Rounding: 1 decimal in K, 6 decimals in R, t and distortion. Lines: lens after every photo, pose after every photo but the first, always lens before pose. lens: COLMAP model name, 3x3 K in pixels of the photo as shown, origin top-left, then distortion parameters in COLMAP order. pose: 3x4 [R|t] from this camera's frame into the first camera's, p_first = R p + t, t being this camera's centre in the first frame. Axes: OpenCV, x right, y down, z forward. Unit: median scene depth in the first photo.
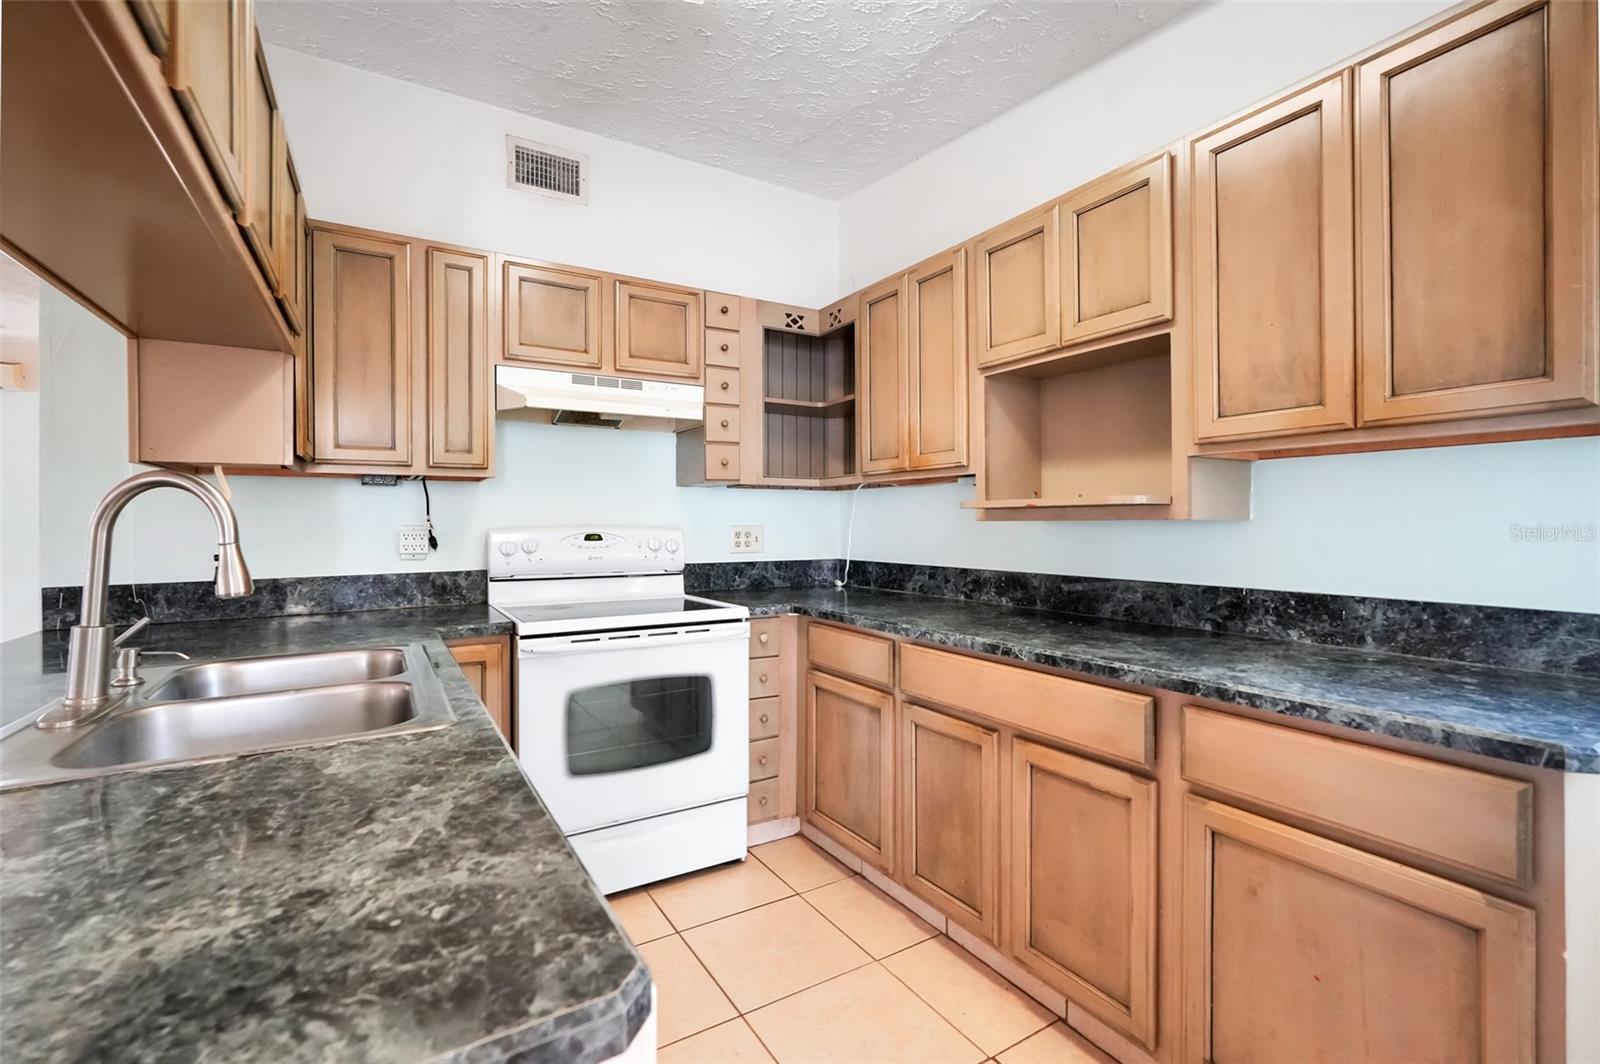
lens RADIAL K [[701.5, 0, 798.2], [0, 701.5, 522.2], [0, 0, 1]] dist [-0.000172, 0.000131]
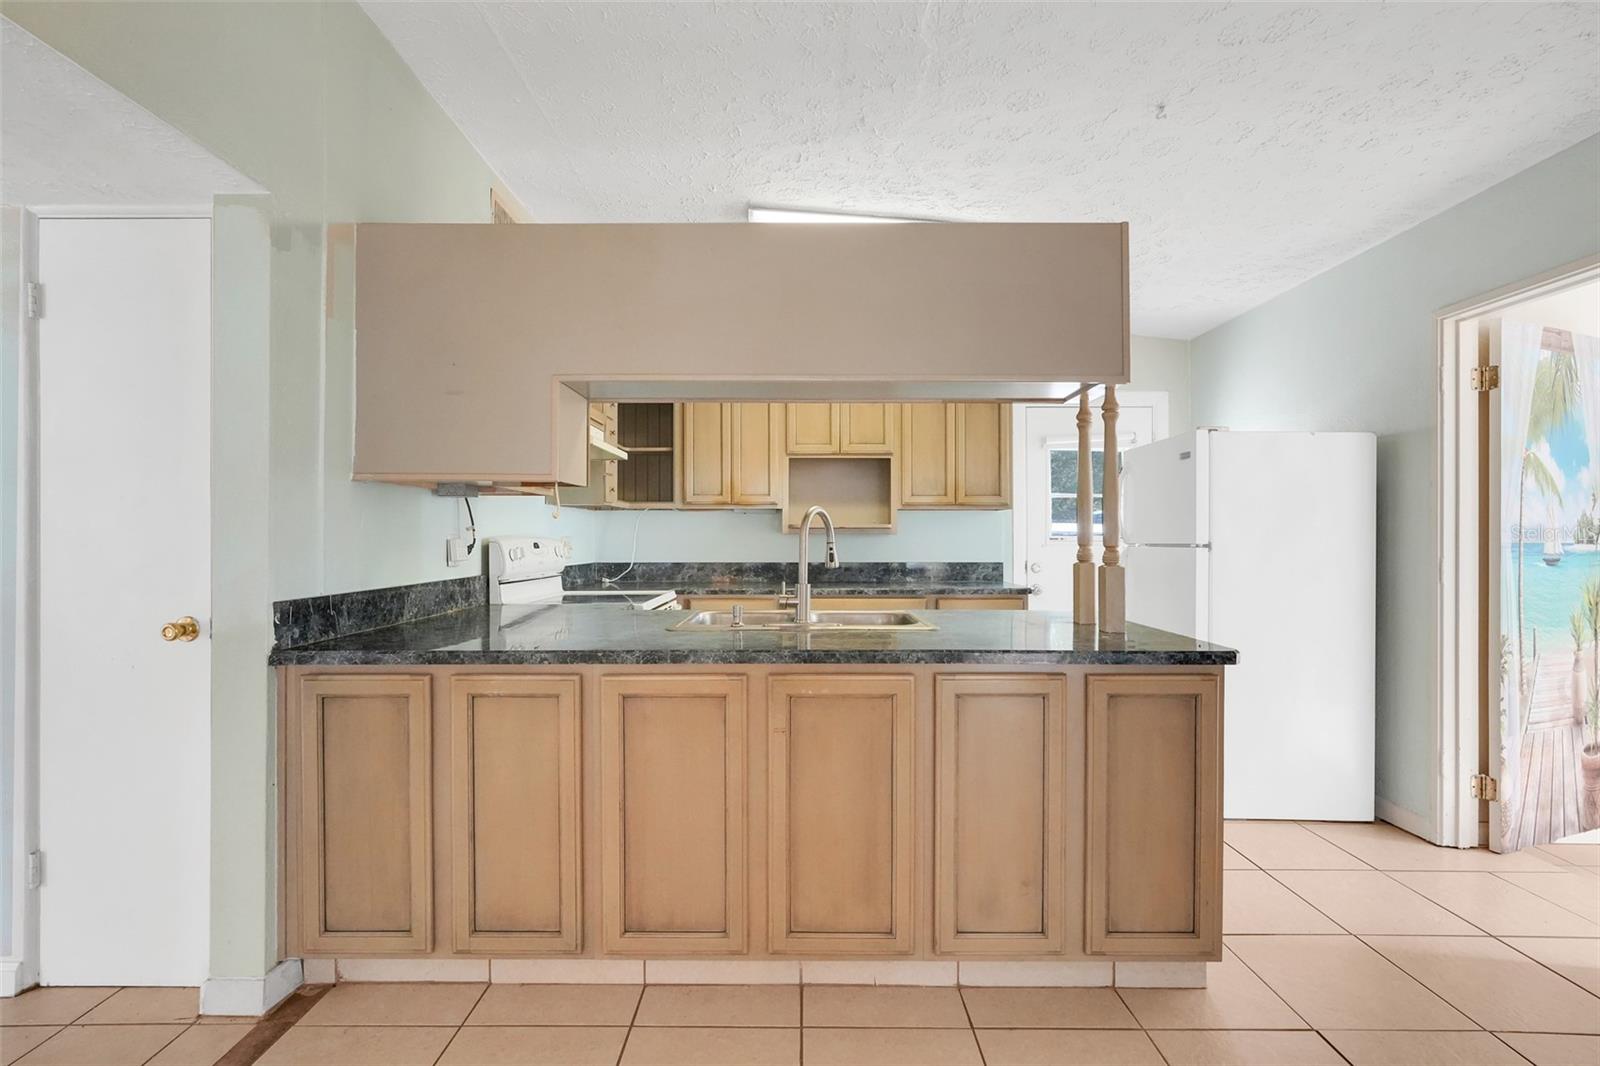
lens RADIAL K [[714.5, 0, 798.9], [0, 714.5, 533.3], [0, 0, 1]] dist [-0.011019, 0.002698]
pose [[0.510123, 0.009715, 0.860046, -1.223861], [-0.005488, 0.999953, -0.008041, 0.009938], [-0.860084, -0.000618, 0.510152, -0.002067]]
